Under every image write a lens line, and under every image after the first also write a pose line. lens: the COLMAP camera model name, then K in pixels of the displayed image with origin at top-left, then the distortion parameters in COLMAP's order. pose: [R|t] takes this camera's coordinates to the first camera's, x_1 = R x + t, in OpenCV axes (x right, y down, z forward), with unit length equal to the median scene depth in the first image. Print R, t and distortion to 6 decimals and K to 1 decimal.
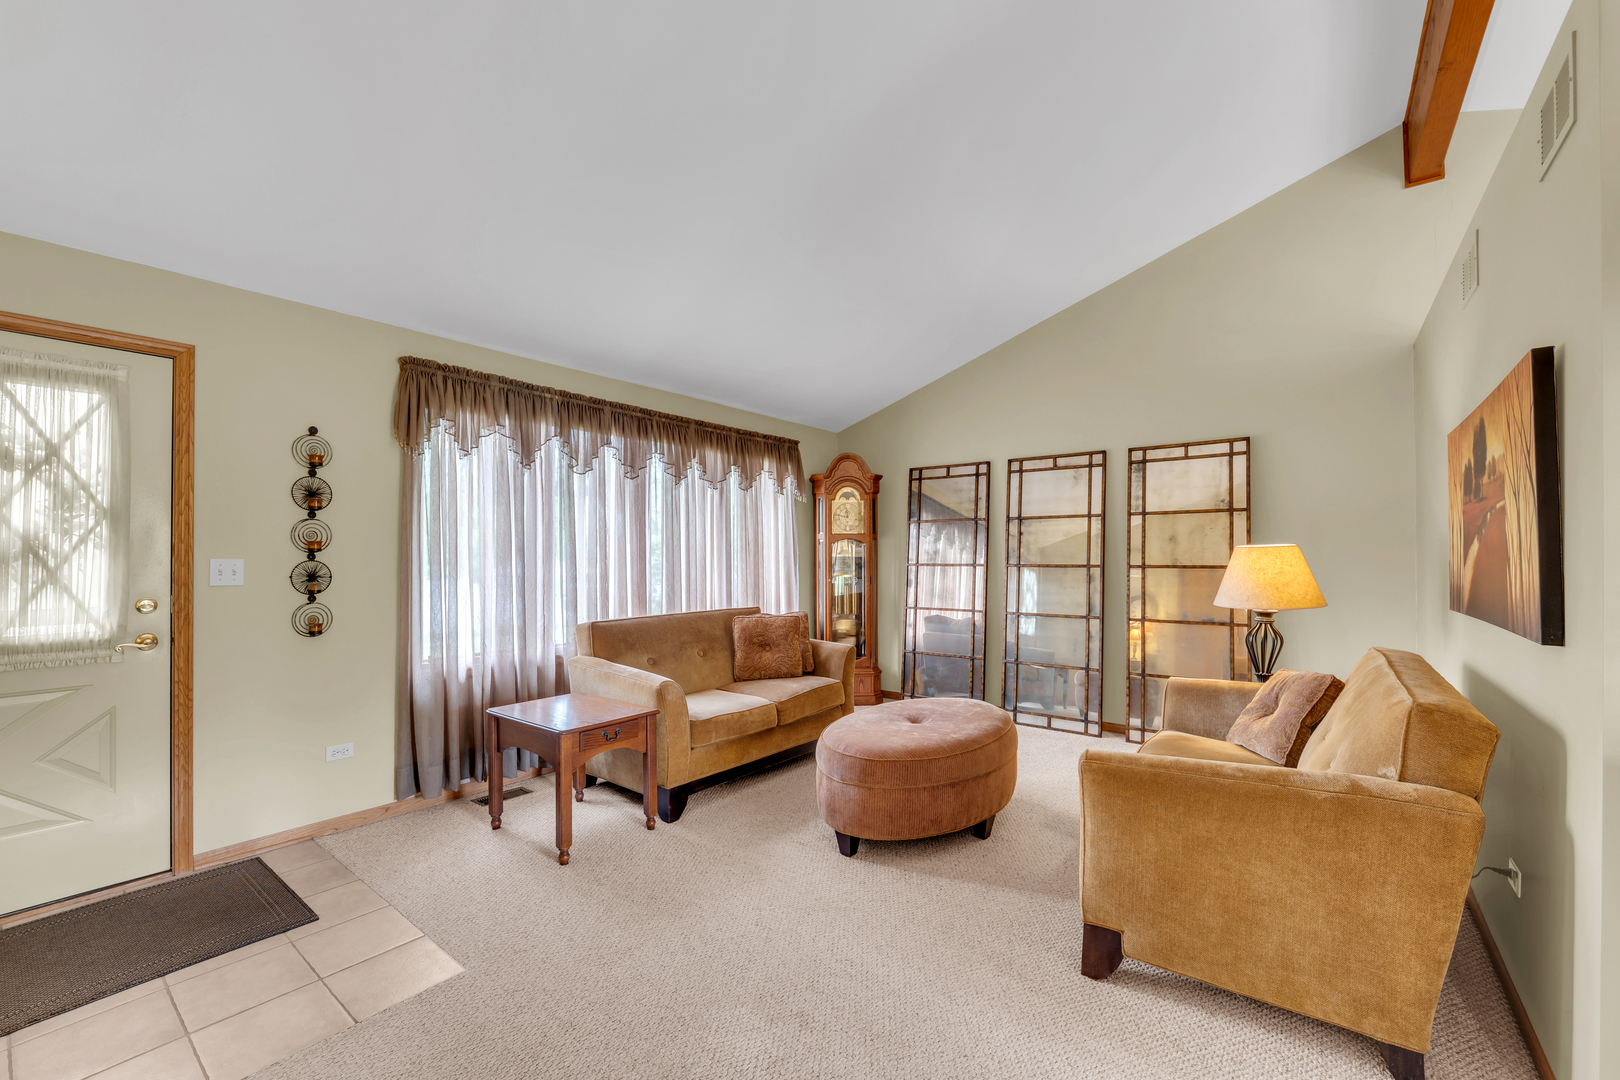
lens RADIAL K [[668.0, 0, 806.5], [0, 668.0, 543.2], [0, 0, 1]] dist [-0.010165, -0.000300]
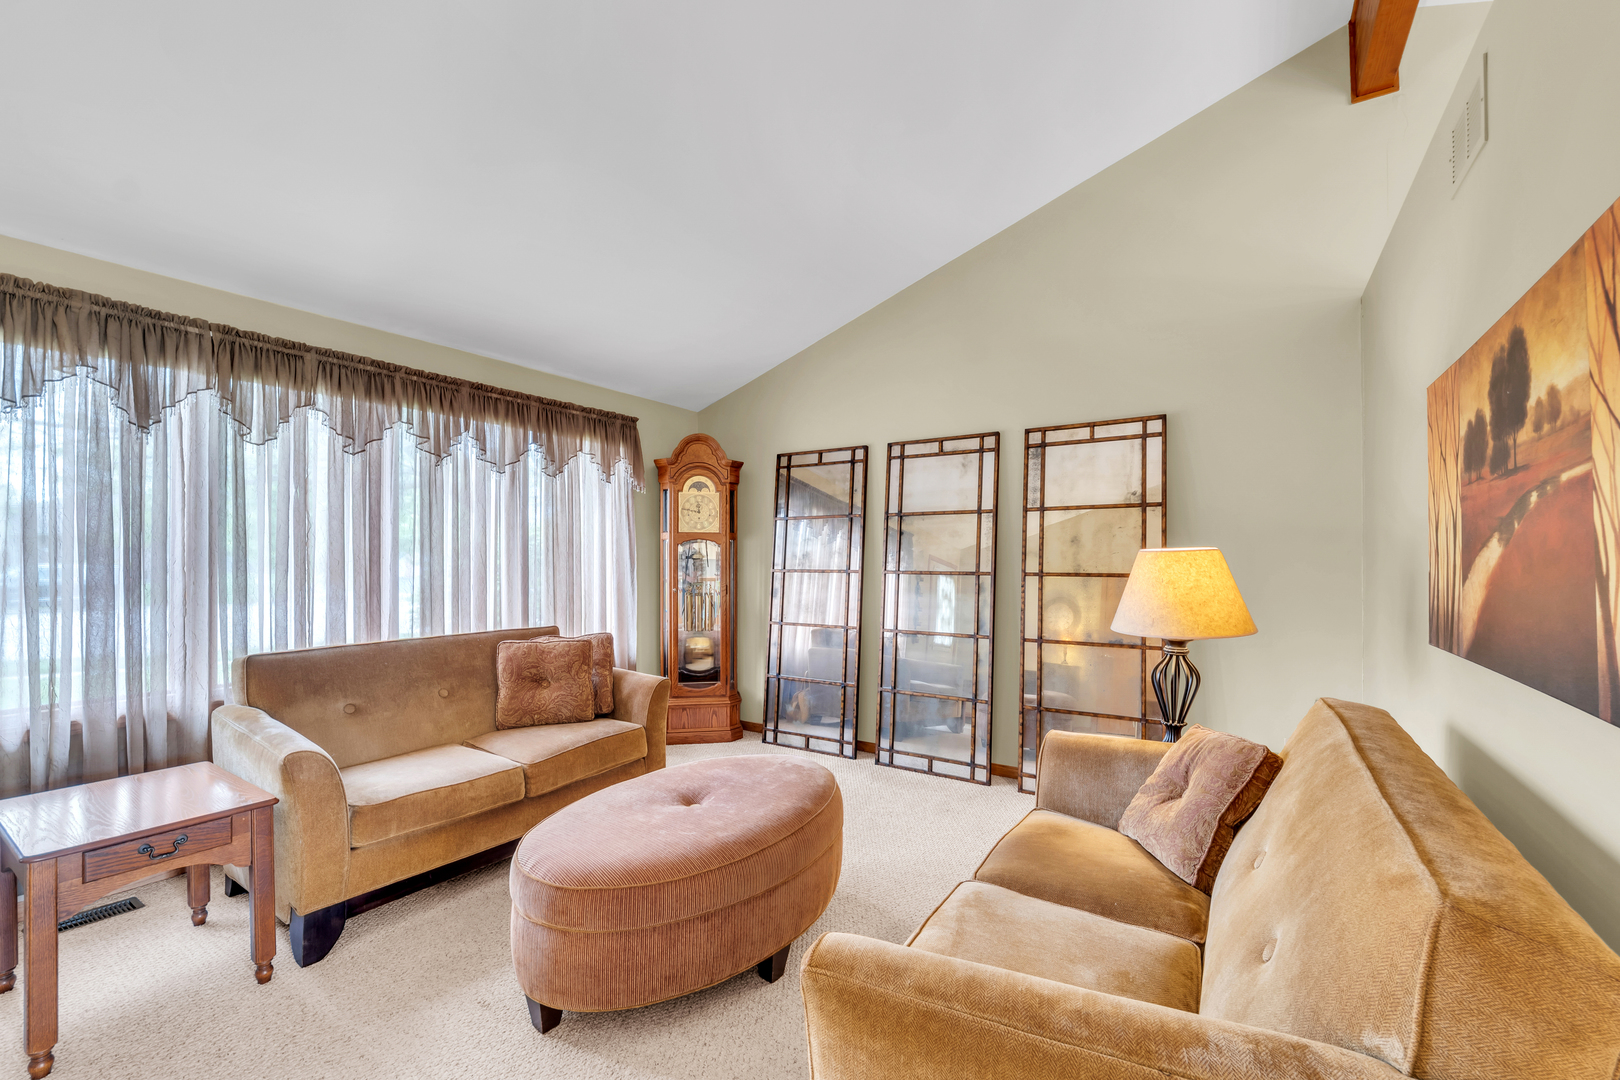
lens RADIAL K [[683.5, 0, 797.5], [0, 683.5, 545.0], [0, 0, 1]] dist [-0.010411, 0.000125]
pose [[0.997340, 0.004186, 0.072774, 0.165989], [-0.004203, 0.999991, 0.000080, 0.000538], [-0.072774, -0.000386, 0.997348, 0.214201]]
